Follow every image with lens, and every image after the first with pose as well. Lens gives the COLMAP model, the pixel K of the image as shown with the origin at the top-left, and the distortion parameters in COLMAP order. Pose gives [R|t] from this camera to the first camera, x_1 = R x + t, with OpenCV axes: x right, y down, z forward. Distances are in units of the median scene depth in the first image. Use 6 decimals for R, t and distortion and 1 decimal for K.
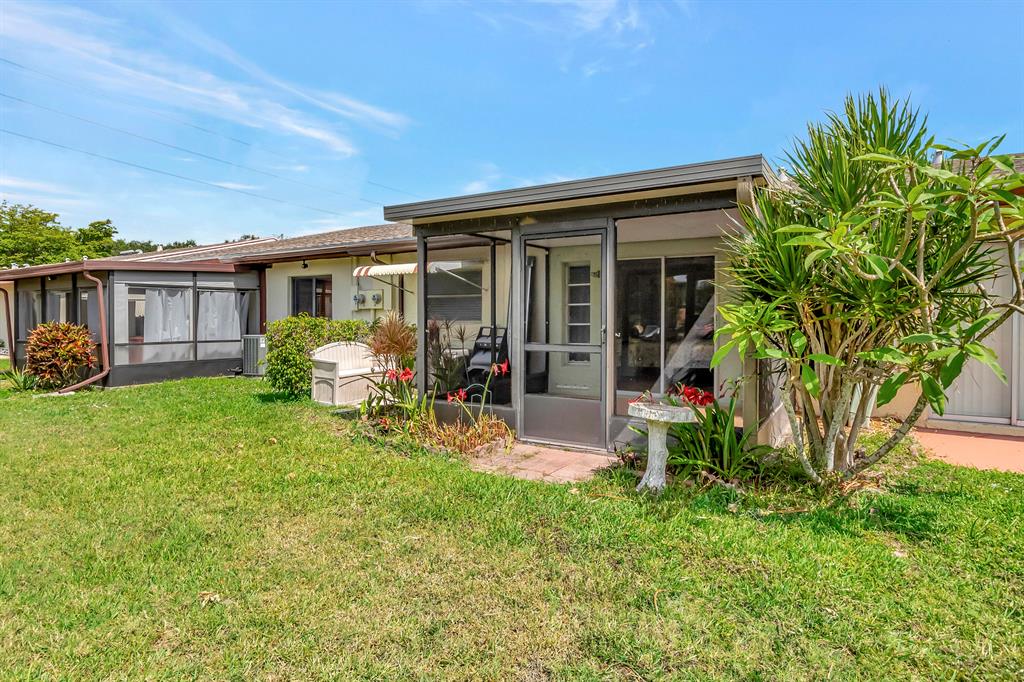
lens RADIAL K [[580.3, 0, 509.6], [0, 580.3, 325.8], [0, 0, 1]] dist [-0.000847, -0.000858]
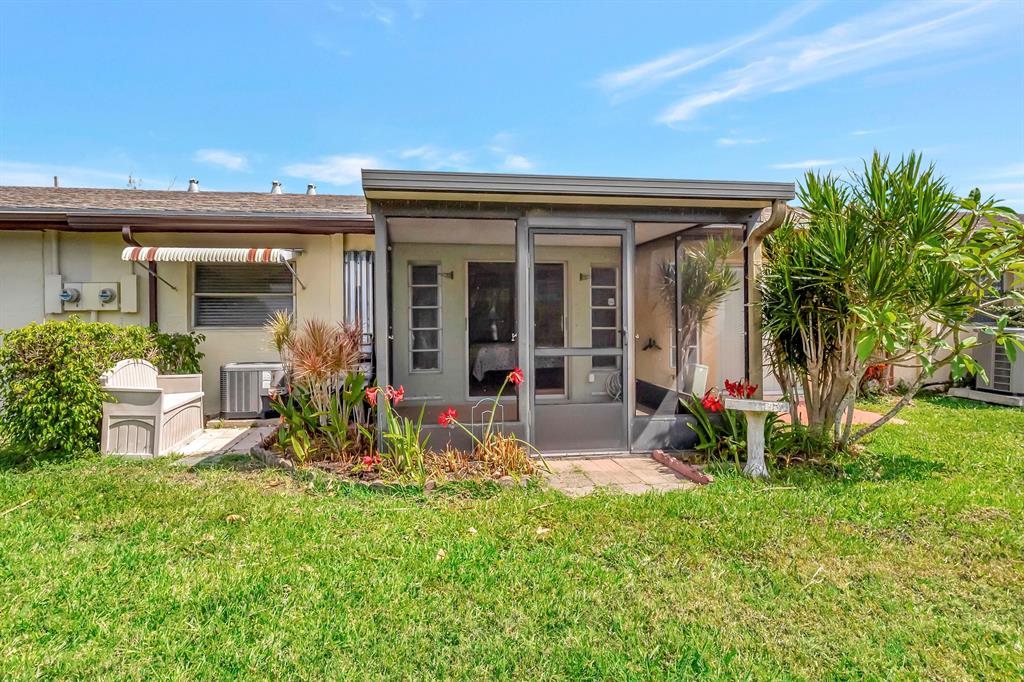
lens RADIAL K [[580.3, 0, 509.6], [0, 580.3, 325.8], [0, 0, 1]] dist [-0.000847, -0.000858]
pose [[0.760648, -0.007479, 0.649122, -0.411040], [0.015672, 0.999854, -0.006844, 0.000841], [-0.648976, 0.015379, 0.760654, 0.238229]]
